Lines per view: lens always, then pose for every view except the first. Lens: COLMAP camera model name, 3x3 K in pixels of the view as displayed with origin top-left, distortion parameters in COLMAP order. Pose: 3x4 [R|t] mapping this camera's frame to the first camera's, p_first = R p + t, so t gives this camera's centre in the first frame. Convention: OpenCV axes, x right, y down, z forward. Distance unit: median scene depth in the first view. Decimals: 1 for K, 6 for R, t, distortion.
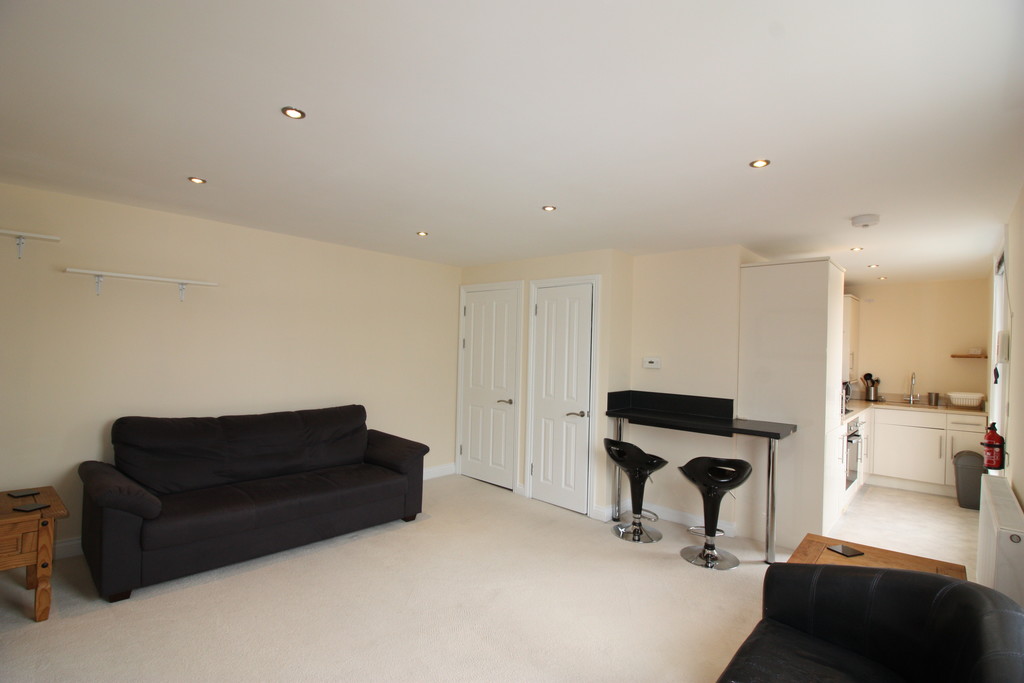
lens RADIAL K [[488.2, 0, 505.4], [0, 488.2, 343.8], [0, 0, 1]] dist [-0.021972, 0.000114]
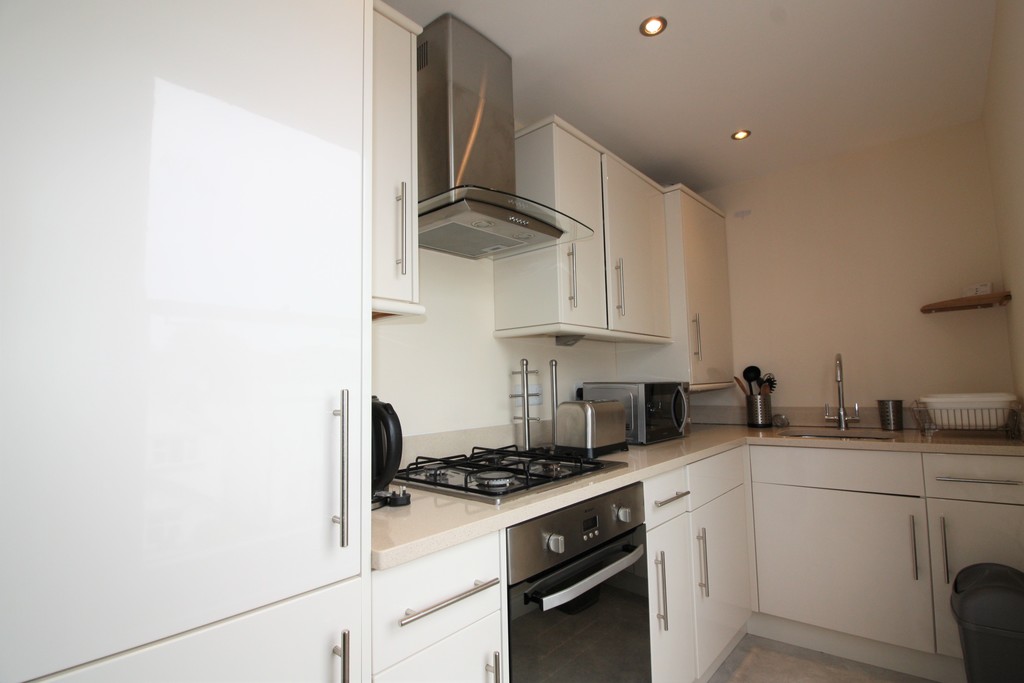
lens RADIAL K [[488.2, 0, 520.7], [0, 488.2, 345.8], [0, 0, 1]] dist [-0.021972, 0.000114]
pose [[0.998586, -0.045746, 0.027086, 0.566641], [0.047754, 0.995743, -0.078843, 0.073243], [-0.023364, 0.080025, 0.996519, 0.590307]]
